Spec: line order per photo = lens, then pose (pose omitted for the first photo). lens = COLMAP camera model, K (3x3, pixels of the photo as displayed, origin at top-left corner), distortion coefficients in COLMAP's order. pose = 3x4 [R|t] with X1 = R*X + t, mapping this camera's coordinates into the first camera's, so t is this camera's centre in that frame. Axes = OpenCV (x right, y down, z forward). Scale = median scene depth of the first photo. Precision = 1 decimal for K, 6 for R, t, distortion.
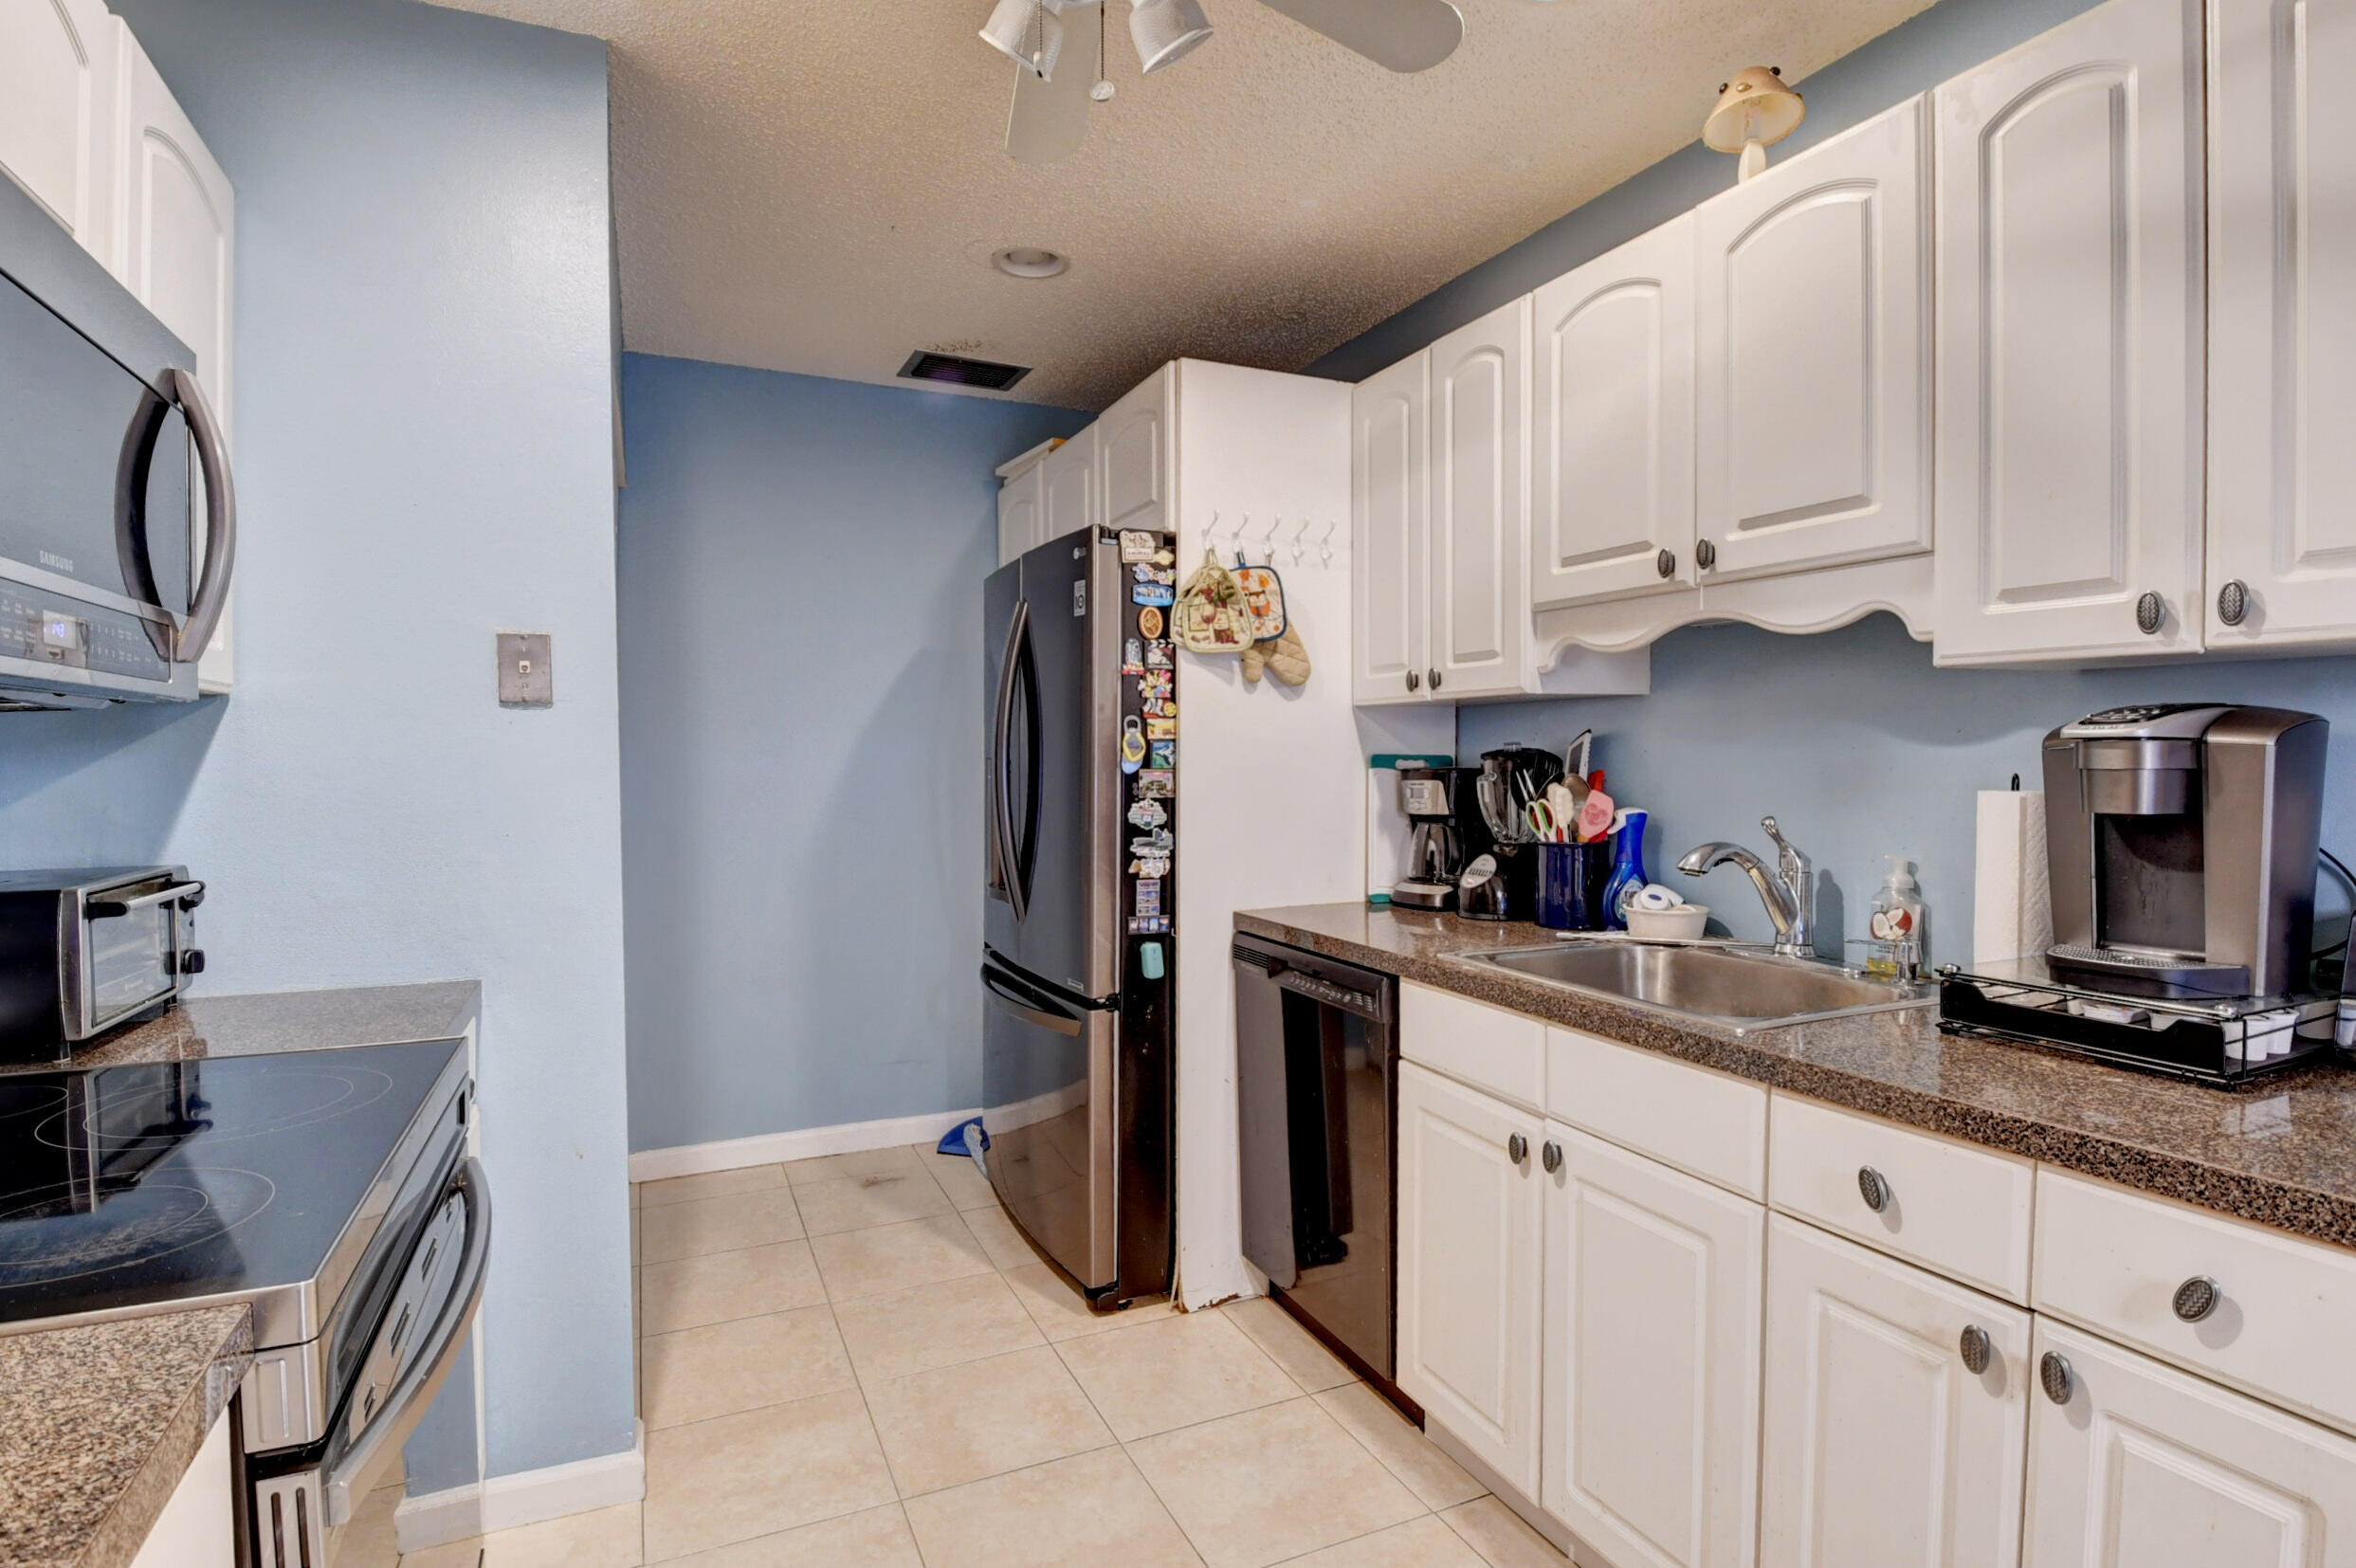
lens RADIAL K [[1160.2, 0, 1163.5], [0, 1160.2, 782.5], [0, 0, 1]] dist [0.026986, -0.037877]
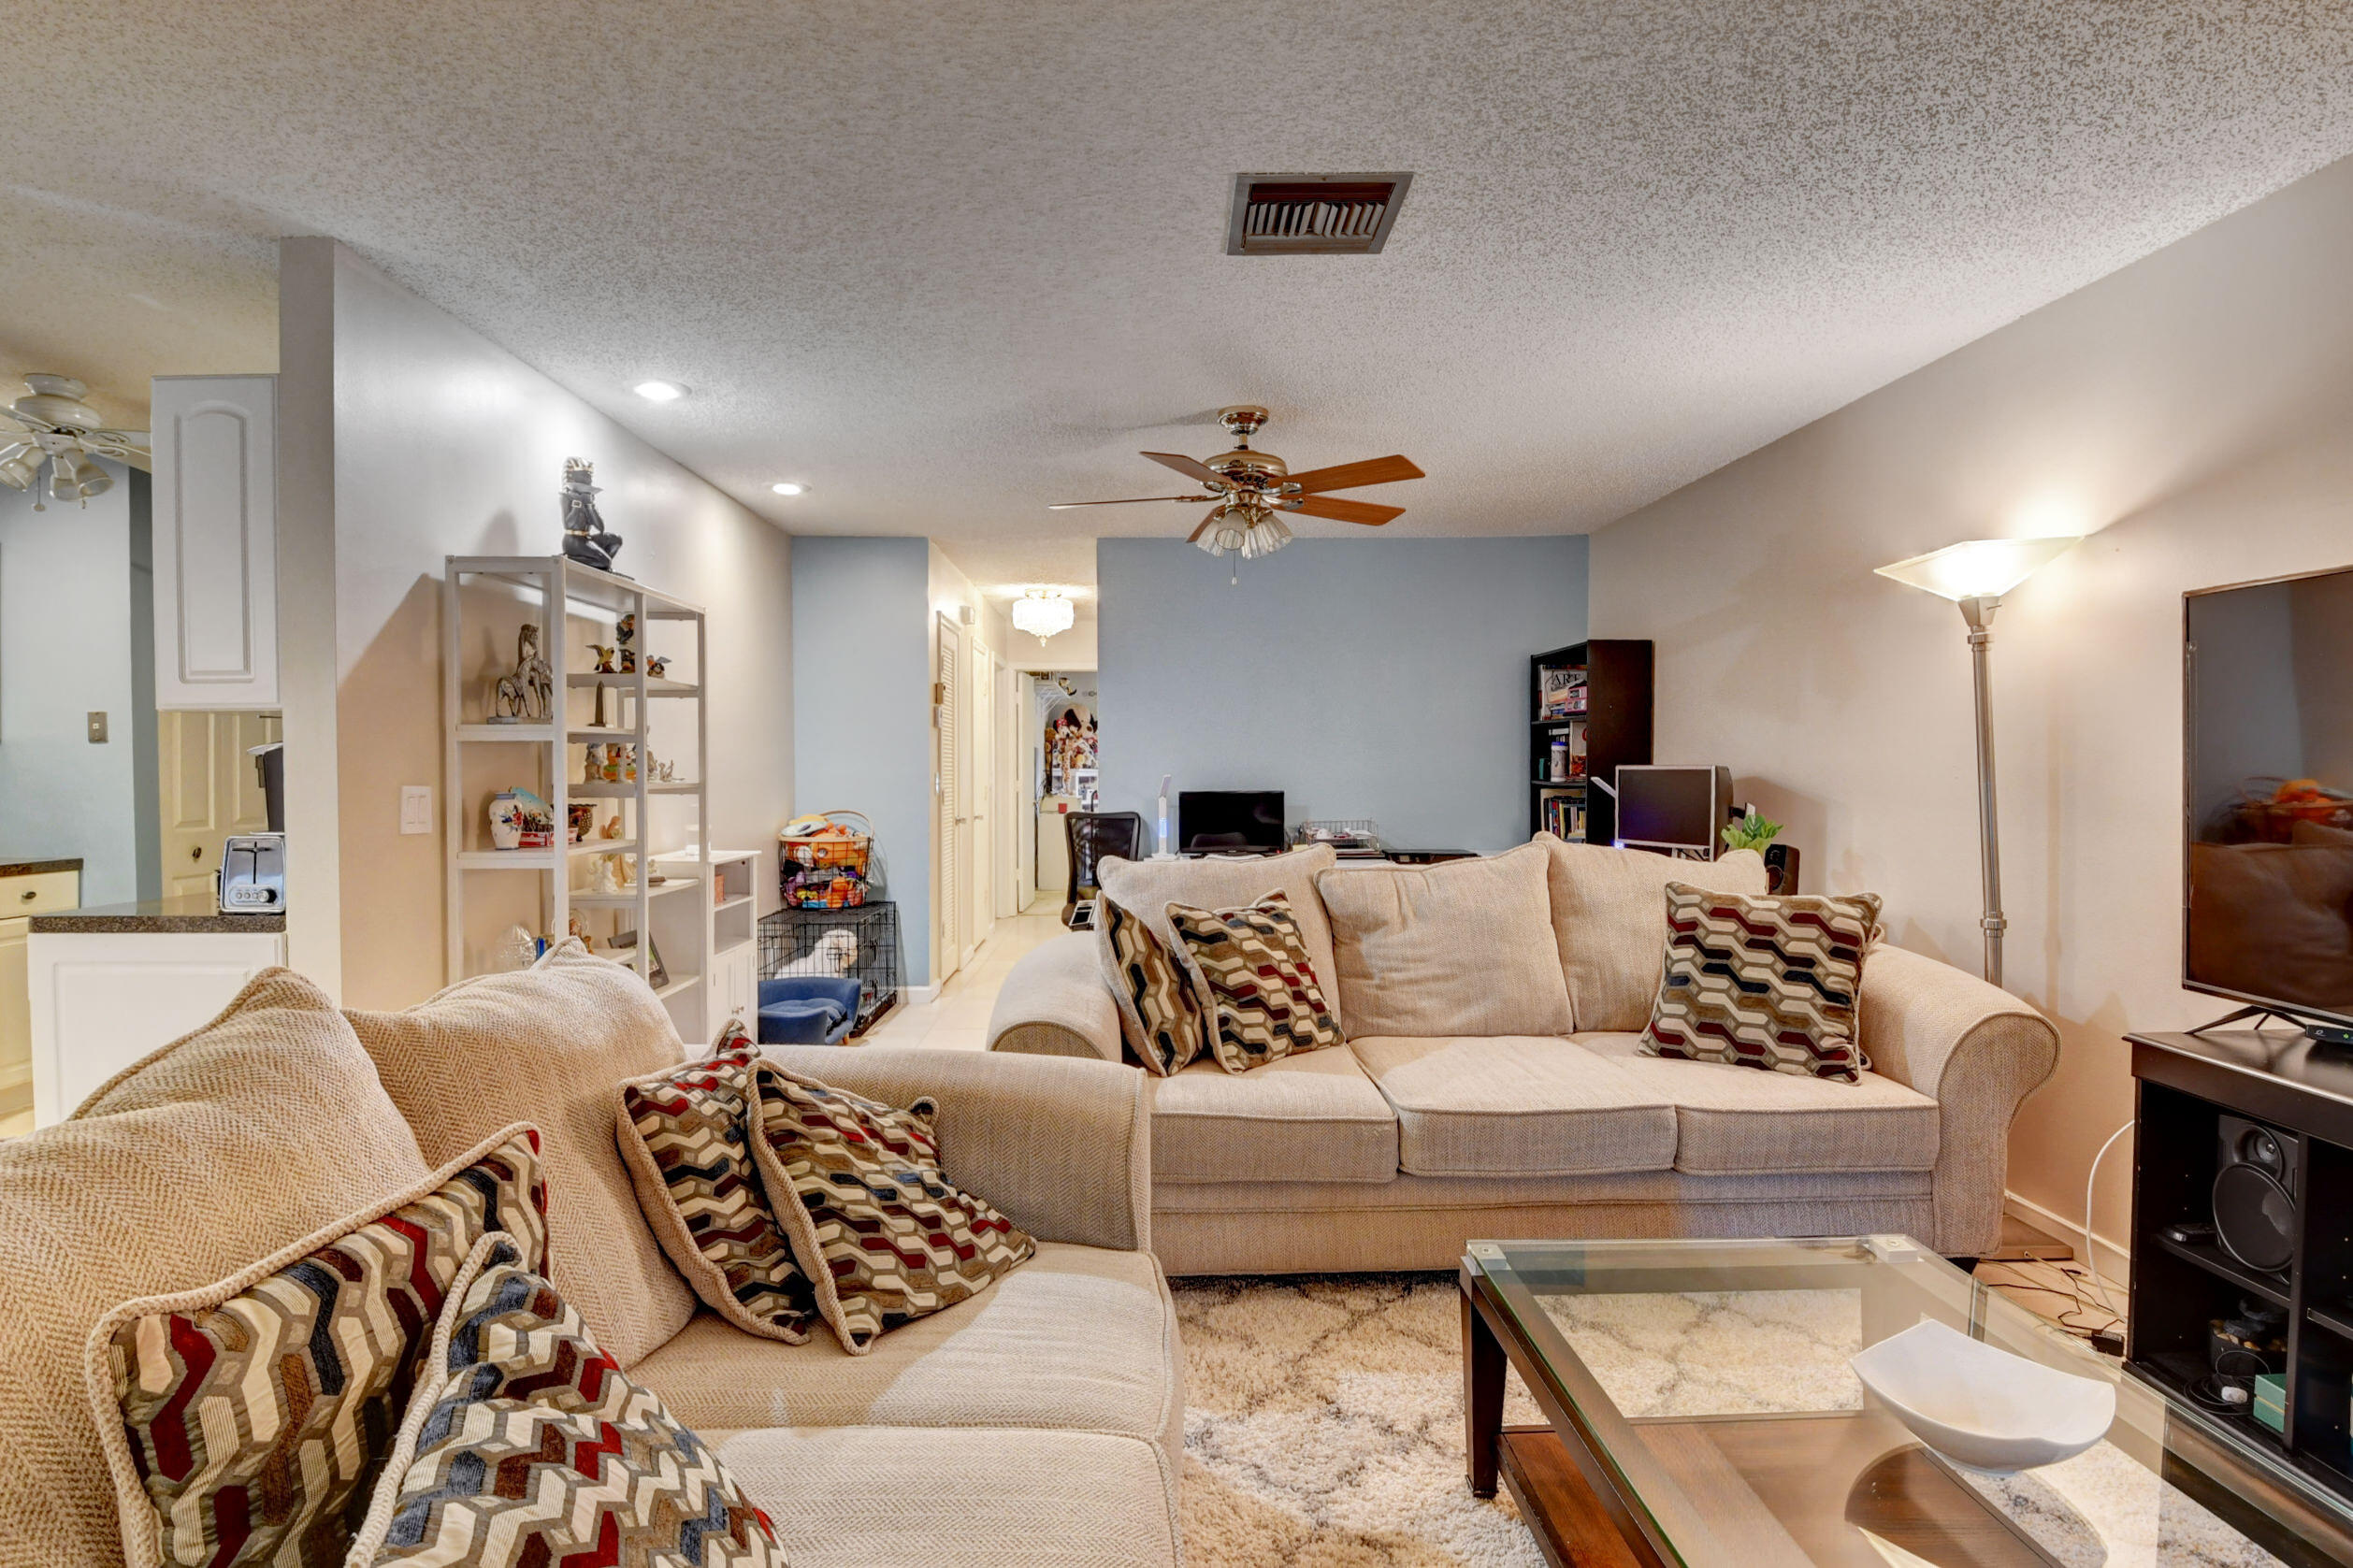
lens RADIAL K [[1158.6, 0, 1162.0], [0, 1158.6, 782.5], [0, 0, 1]] dist [0.026986, -0.037877]
pose [[0.917608, 0.006618, -0.397432, 1.692650], [-0.009777, 0.999935, -0.005924, 0.005604], [0.397366, 0.009322, 0.917613, -0.199896]]
